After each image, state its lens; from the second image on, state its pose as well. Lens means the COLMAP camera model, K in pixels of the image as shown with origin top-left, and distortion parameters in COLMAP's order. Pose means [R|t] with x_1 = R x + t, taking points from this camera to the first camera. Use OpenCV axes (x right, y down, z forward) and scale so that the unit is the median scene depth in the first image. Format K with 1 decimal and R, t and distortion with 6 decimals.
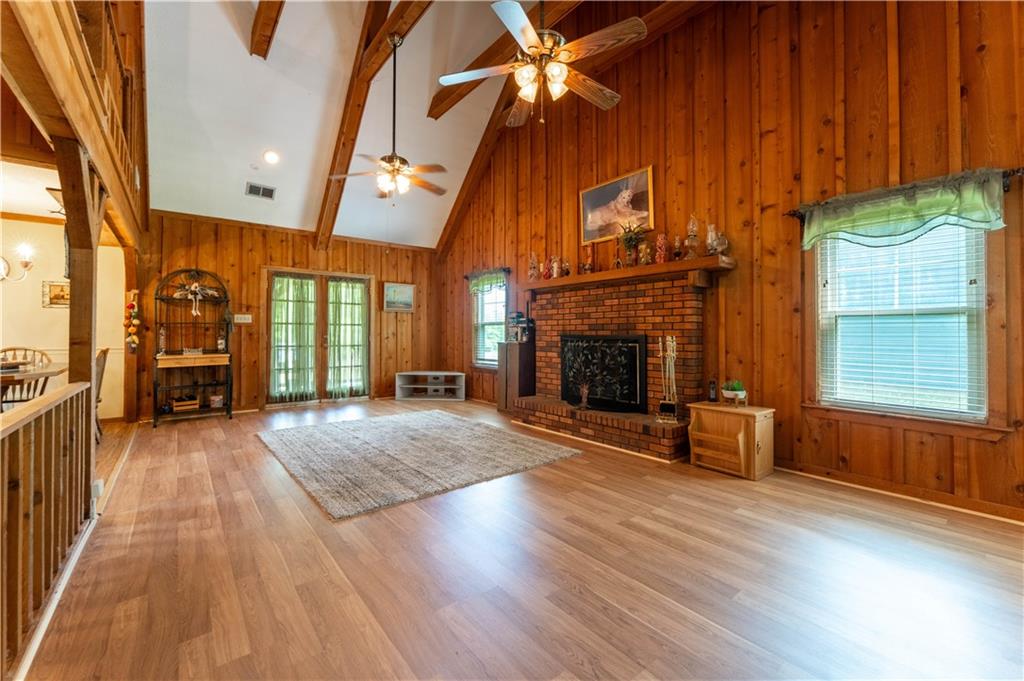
lens RADIAL K [[412.2, 0, 511.8], [0, 412.2, 330.3], [0, 0, 1]] dist [-0.000070, 0.000134]
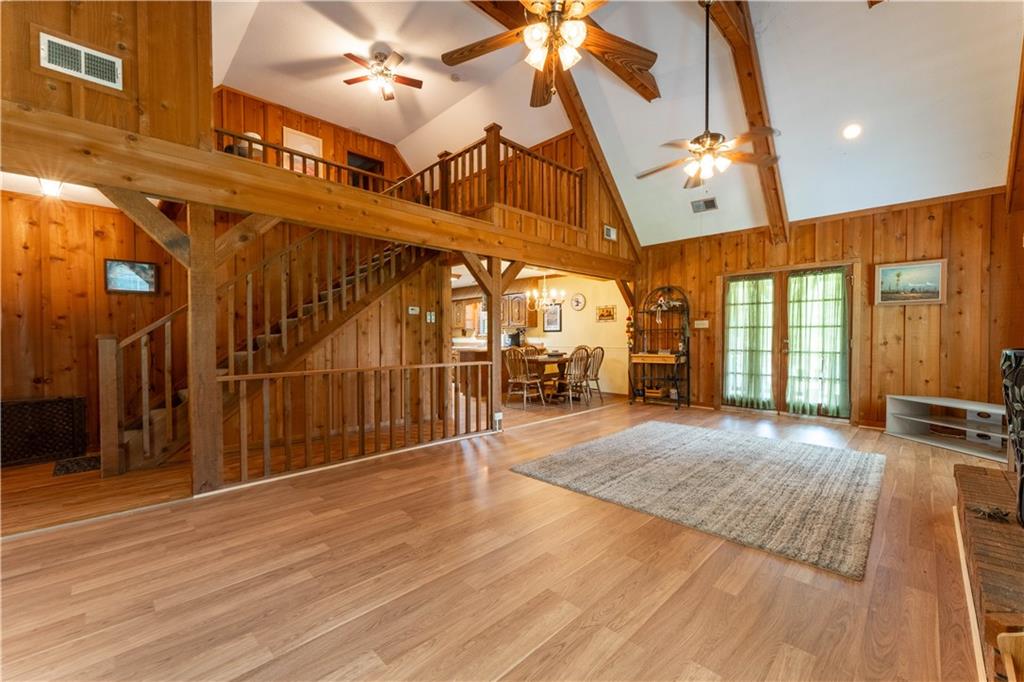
lens RADIAL K [[419.6, 0, 504.2], [0, 419.6, 344.7], [0, 0, 1]] dist [0.000425, 0.000169]
pose [[0.097184, 0.015818, -0.995141, 0.406724], [0.008284, 0.999826, 0.016702, 0.003855], [0.995232, -0.009867, 0.097036, 0.344775]]
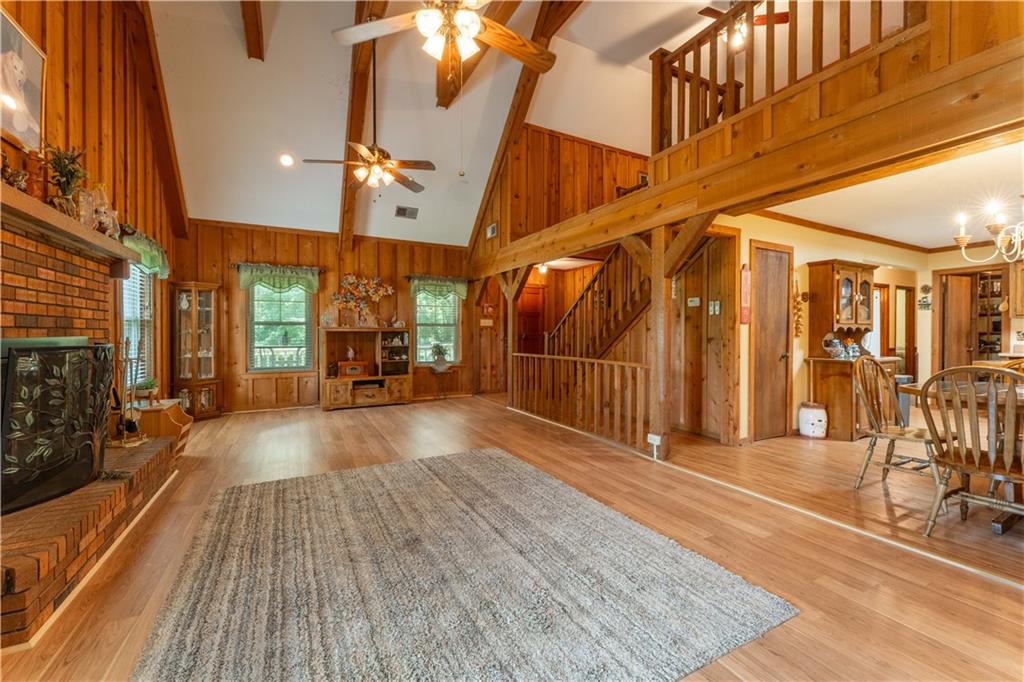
lens RADIAL K [[419.6, 0, 505.7], [0, 419.6, 335.8], [0, 0, 1]] dist [0.000425, 0.000169]
pose [[-0.978341, -0.011029, 0.206704, -0.316932], [-0.010605, 0.999939, 0.003163, 0.006961], [-0.206726, 0.000902, -0.978398, 1.048817]]
